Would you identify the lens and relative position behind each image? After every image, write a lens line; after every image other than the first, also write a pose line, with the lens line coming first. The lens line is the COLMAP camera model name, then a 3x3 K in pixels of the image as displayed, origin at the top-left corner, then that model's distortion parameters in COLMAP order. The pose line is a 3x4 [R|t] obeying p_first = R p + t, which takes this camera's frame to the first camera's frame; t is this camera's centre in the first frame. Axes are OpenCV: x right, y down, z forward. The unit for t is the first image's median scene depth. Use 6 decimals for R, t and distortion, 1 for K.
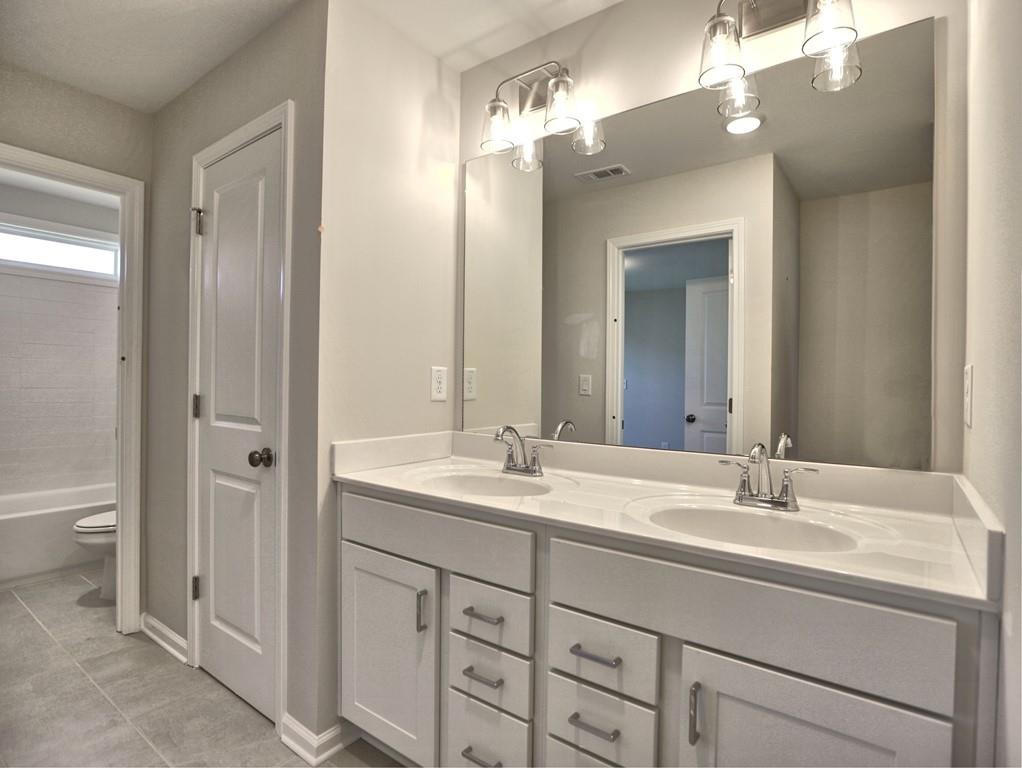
lens RADIAL K [[545.7, 0, 511.0], [0, 545.7, 384.0], [0, 0, 1]] dist [-0.002782, -0.000879]
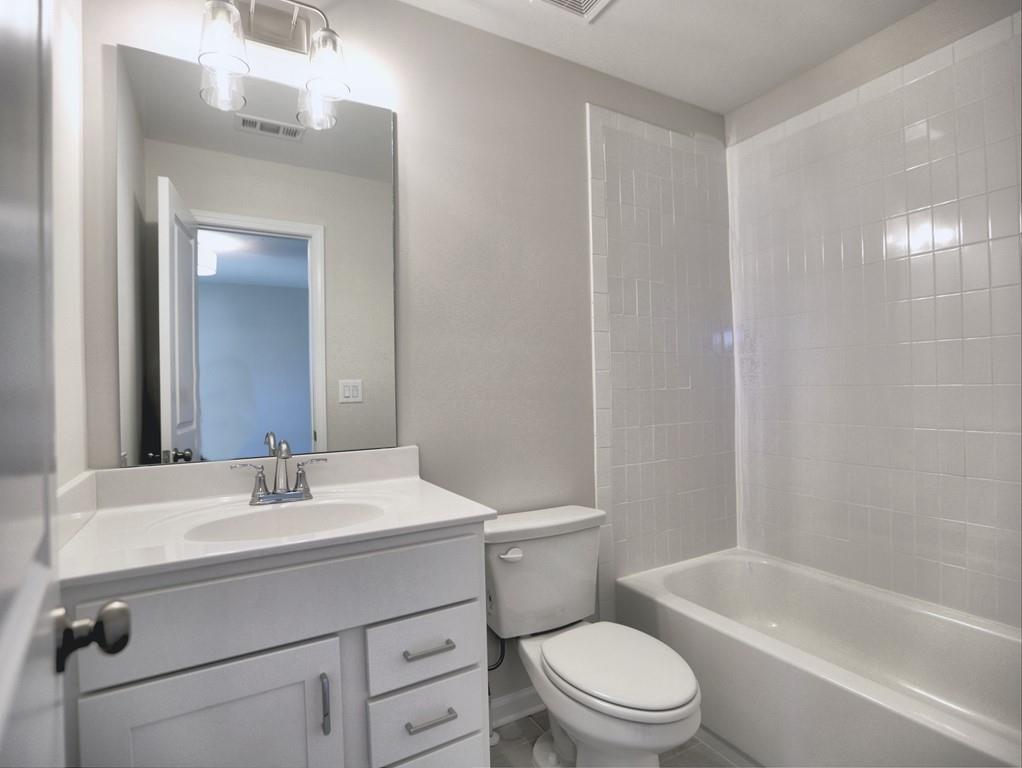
lens RADIAL K [[526.1, 0, 519.0], [0, 526.1, 384.3], [0, 0, 1]] dist [-0.067432, 0.032774]
pose [[0.411452, -0.019928, 0.911214, -0.251812], [0.021549, 0.999694, 0.012133, -0.001587], [-0.911177, 0.014644, 0.411756, 0.182206]]
